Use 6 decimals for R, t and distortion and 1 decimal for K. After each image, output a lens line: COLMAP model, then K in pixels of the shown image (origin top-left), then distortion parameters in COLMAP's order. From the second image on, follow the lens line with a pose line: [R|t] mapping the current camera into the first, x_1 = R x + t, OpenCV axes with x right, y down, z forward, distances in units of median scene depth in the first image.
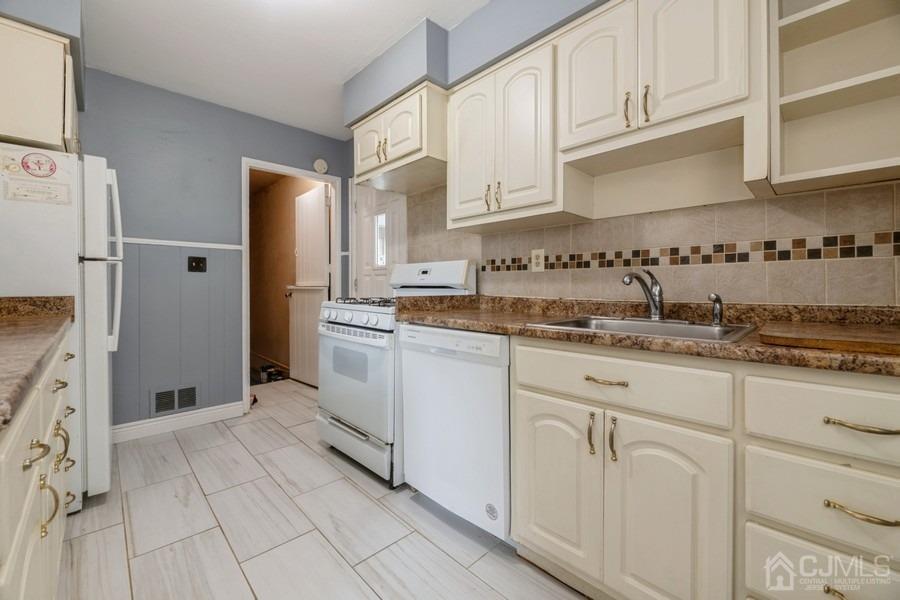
lens RADIAL K [[366.3, 0, 440.0], [0, 366.3, 285.3], [0, 0, 1]] dist [-0.002637, 0.000616]
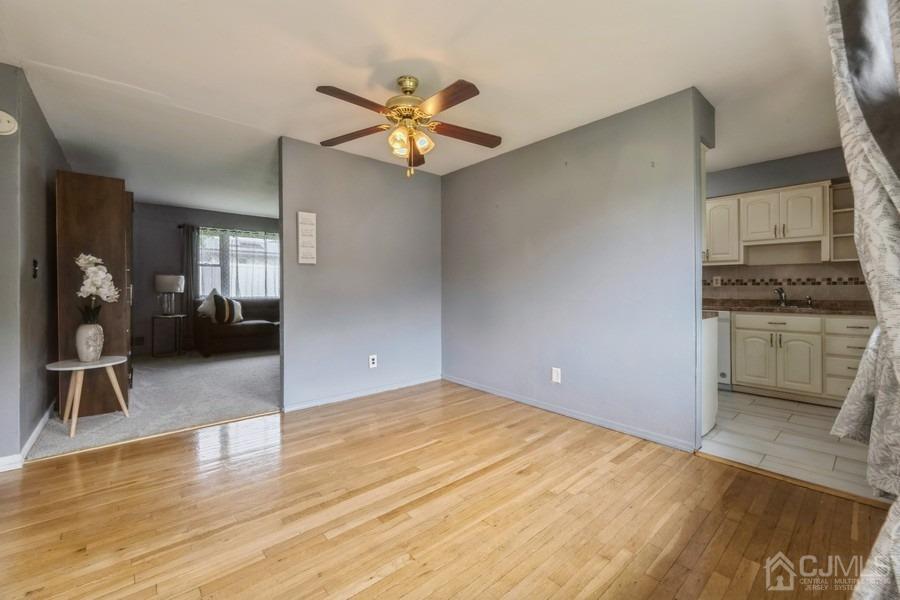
lens RADIAL K [[366.3, 0, 441.1], [0, 366.3, 284.8], [0, 0, 1]] dist [-0.002637, 0.000616]
pose [[0.998783, 0.001952, -0.049289, -1.904261], [-0.002364, 0.999963, -0.008322, -0.034853], [0.049271, 0.008428, 0.998750, -1.920954]]
